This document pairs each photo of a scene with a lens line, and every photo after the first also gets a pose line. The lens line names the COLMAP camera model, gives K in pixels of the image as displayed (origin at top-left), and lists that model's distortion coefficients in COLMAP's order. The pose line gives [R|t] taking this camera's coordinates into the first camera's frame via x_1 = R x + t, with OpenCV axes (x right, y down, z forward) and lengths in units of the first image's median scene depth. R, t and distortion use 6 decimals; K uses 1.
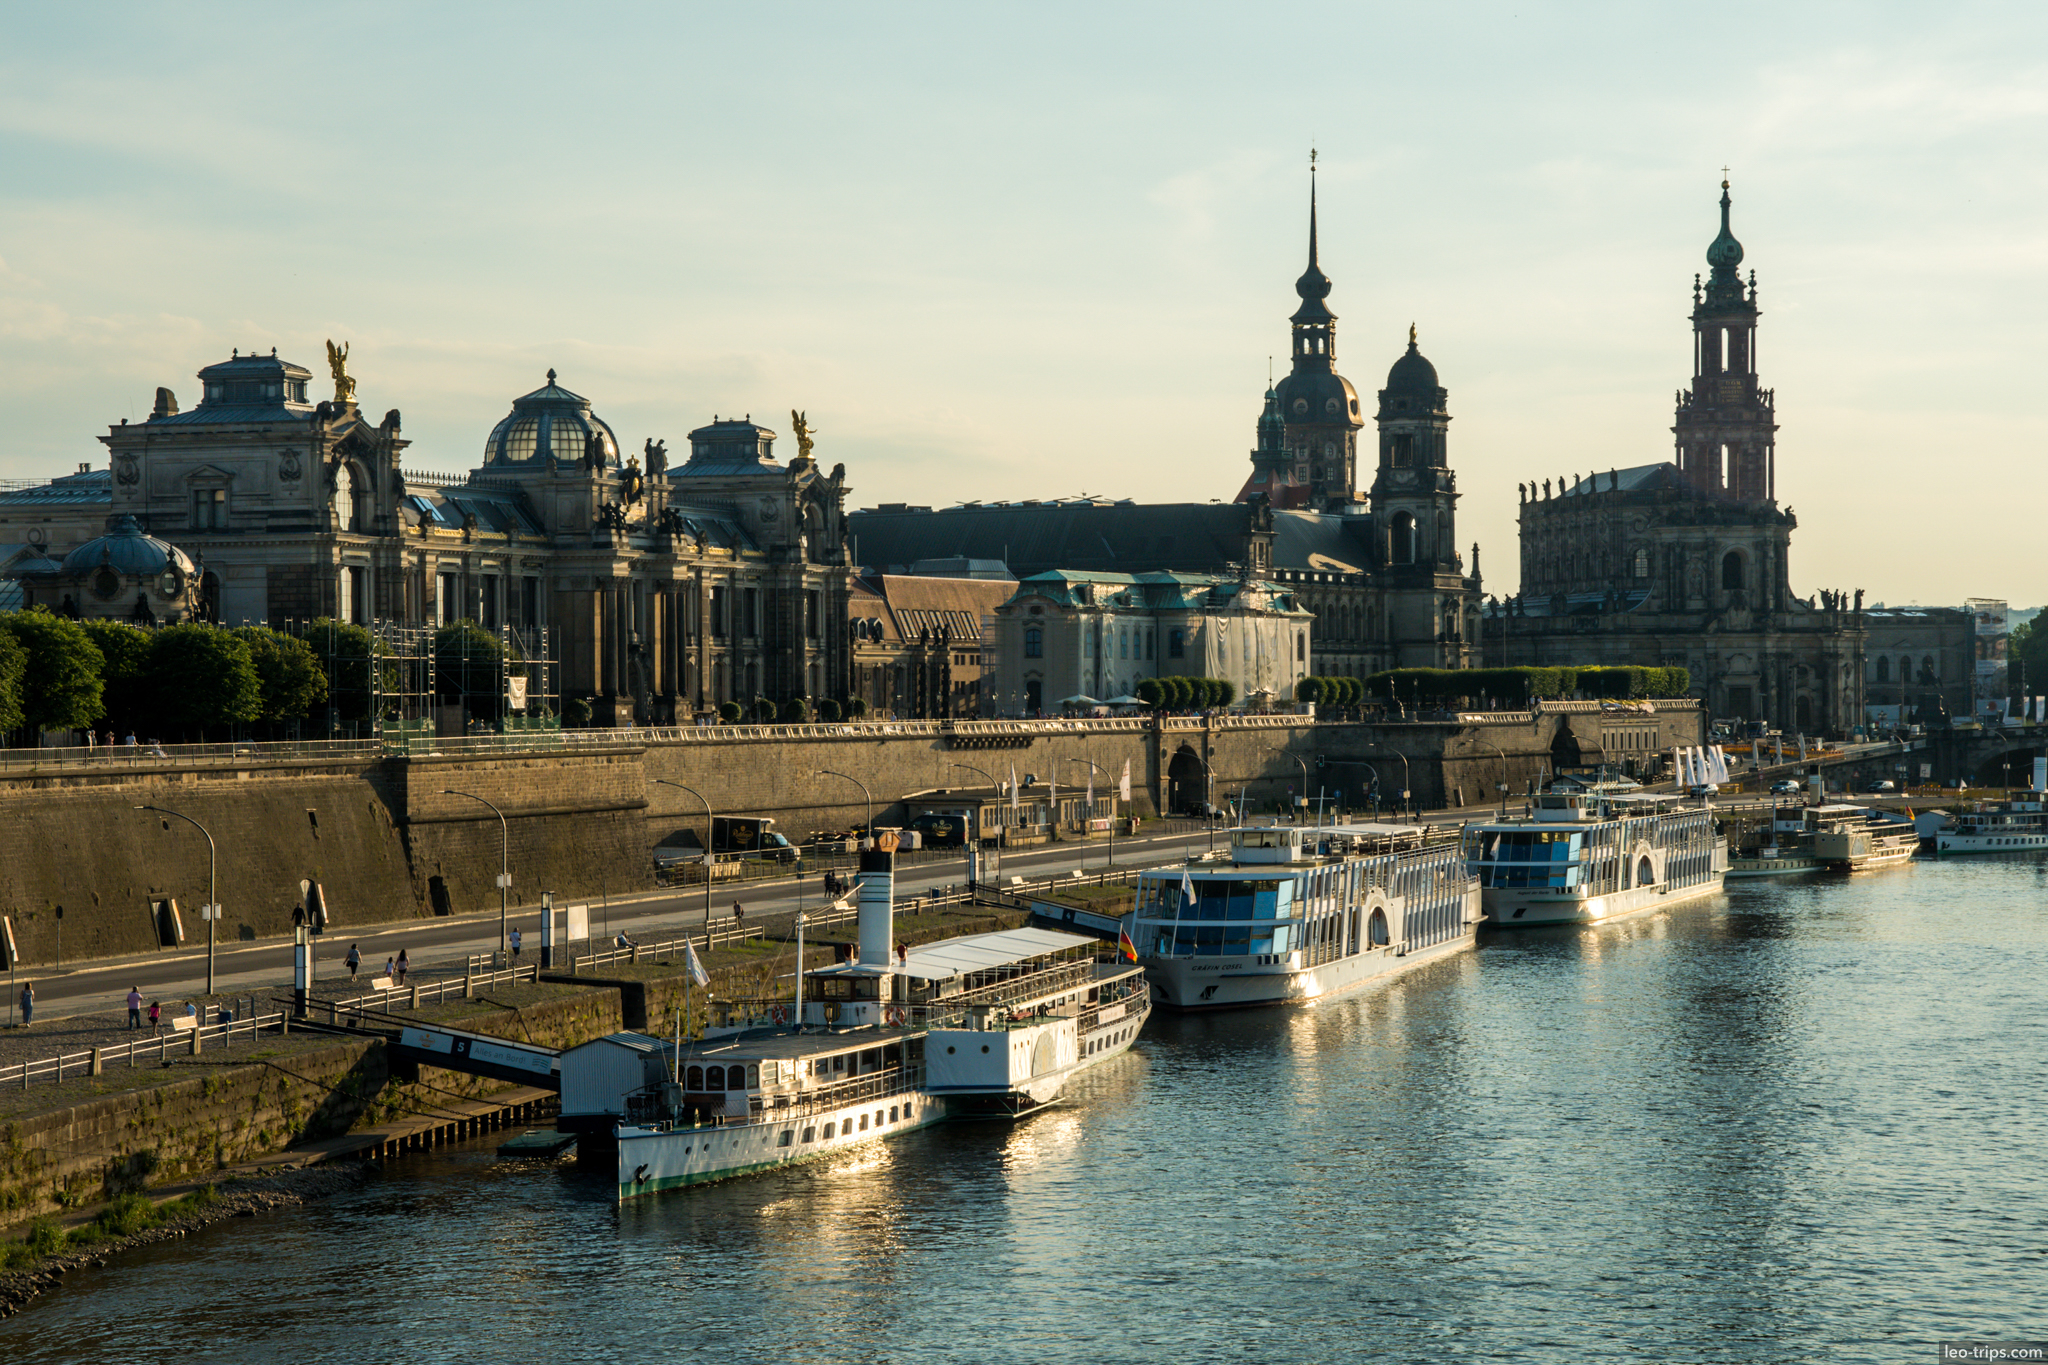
lens RADIAL K [[4122.4, 0, 1024.0], [0, 4122.4, 682.5], [0, 0, 1]] dist [0.362063, 0.269503]
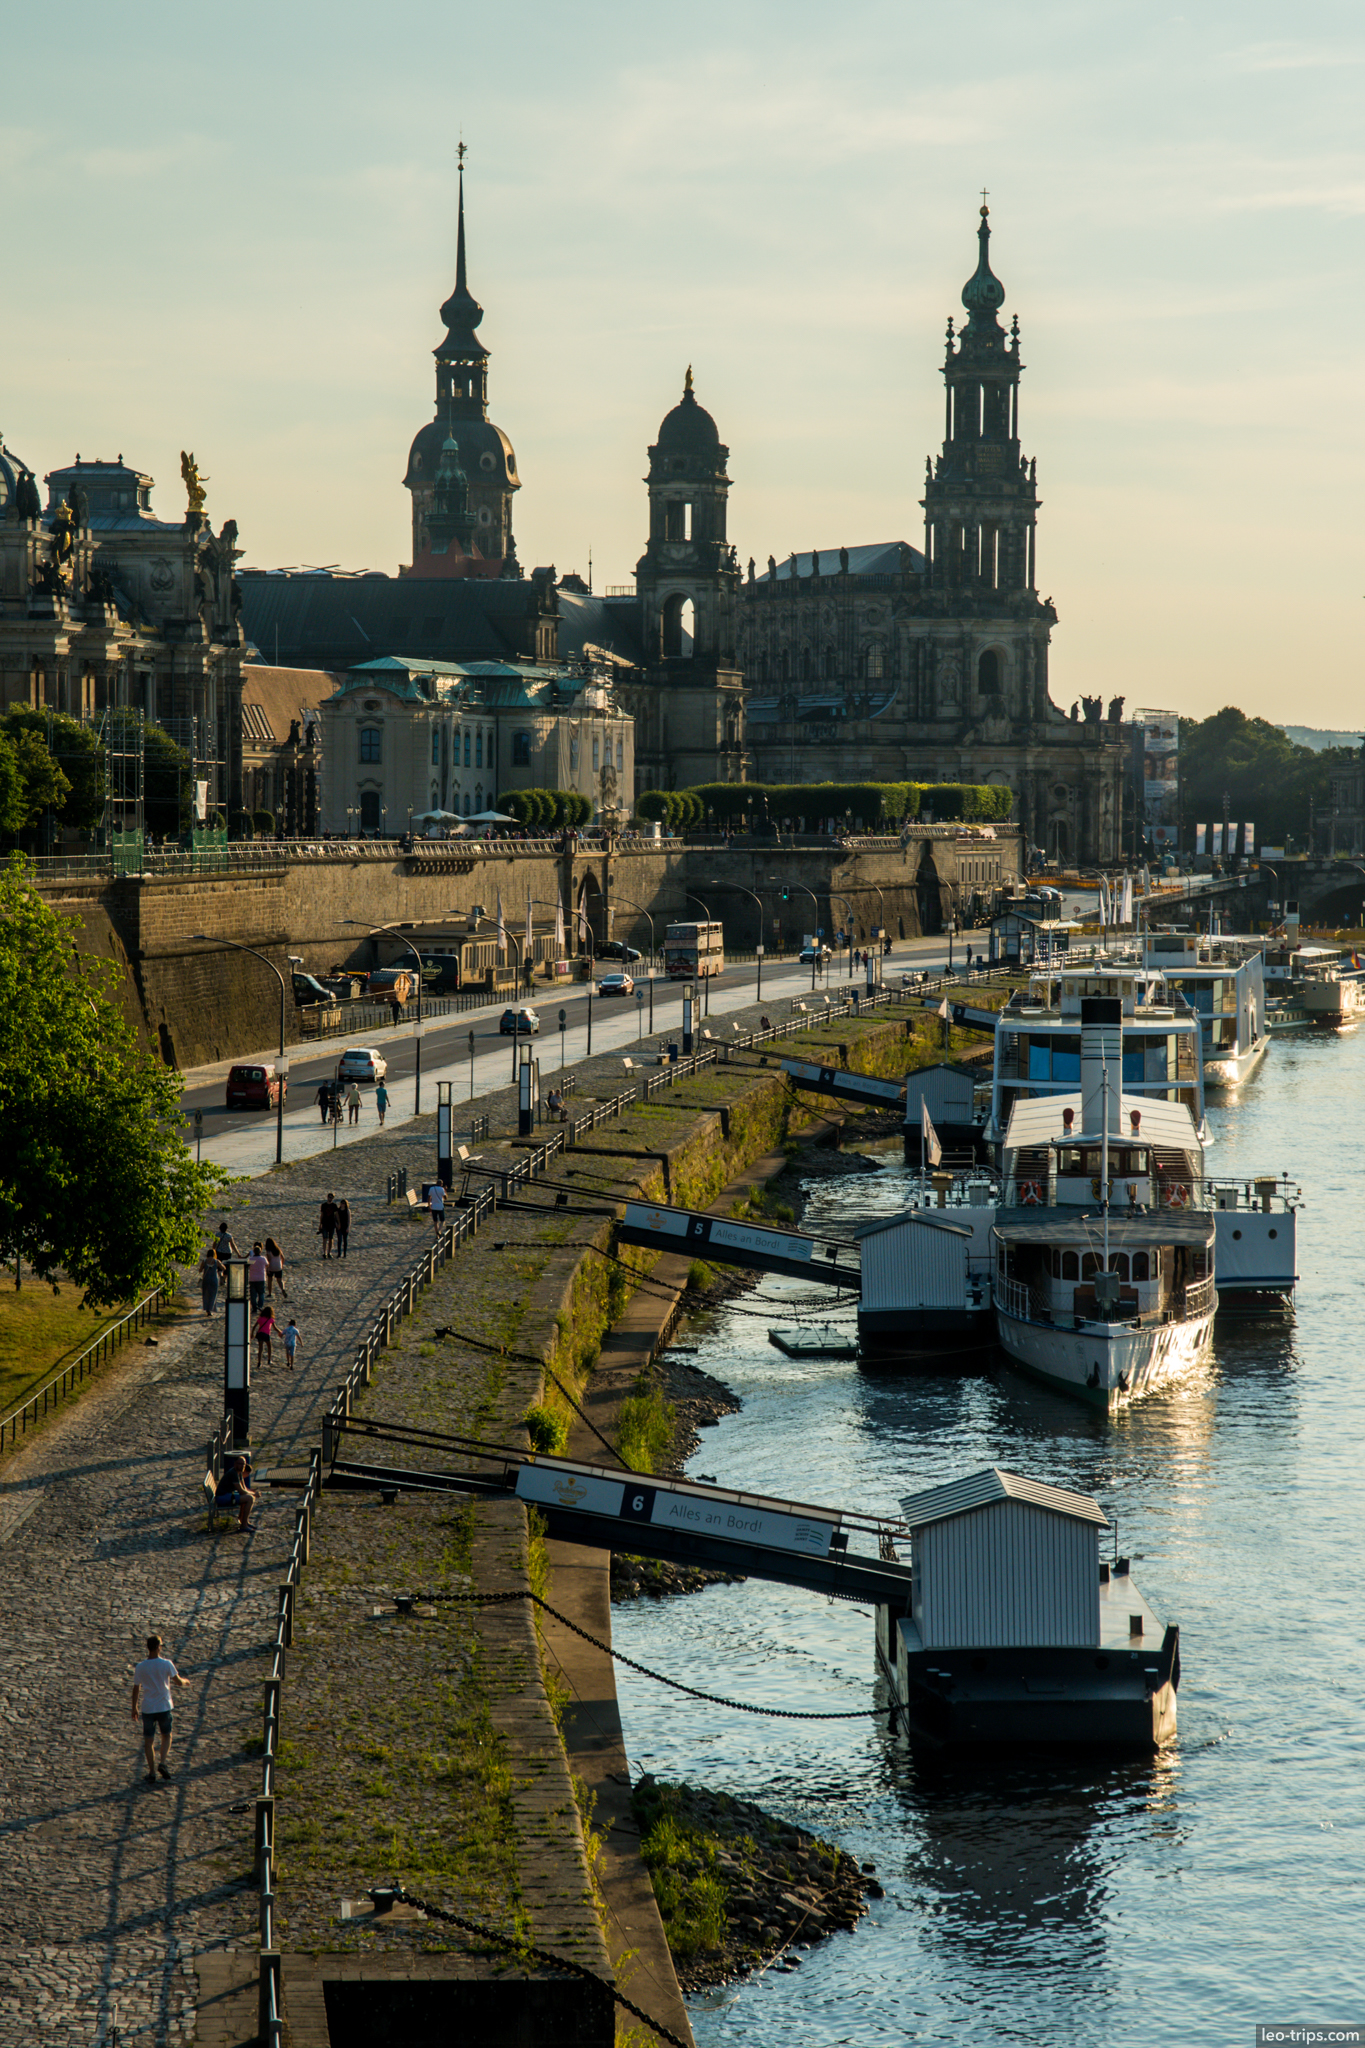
lens RADIAL K [[4969.8, 0, 682.5], [0, 4969.8, 1024.0], [0, 0, 1]] dist [0.495916, -0.081465]
pose [[0.982269, 0.005278, 0.187404, -0.109496], [-0.013829, 0.998920, 0.044350, 0.000838], [-0.186968, -0.046156, 0.981281, 0.008206]]
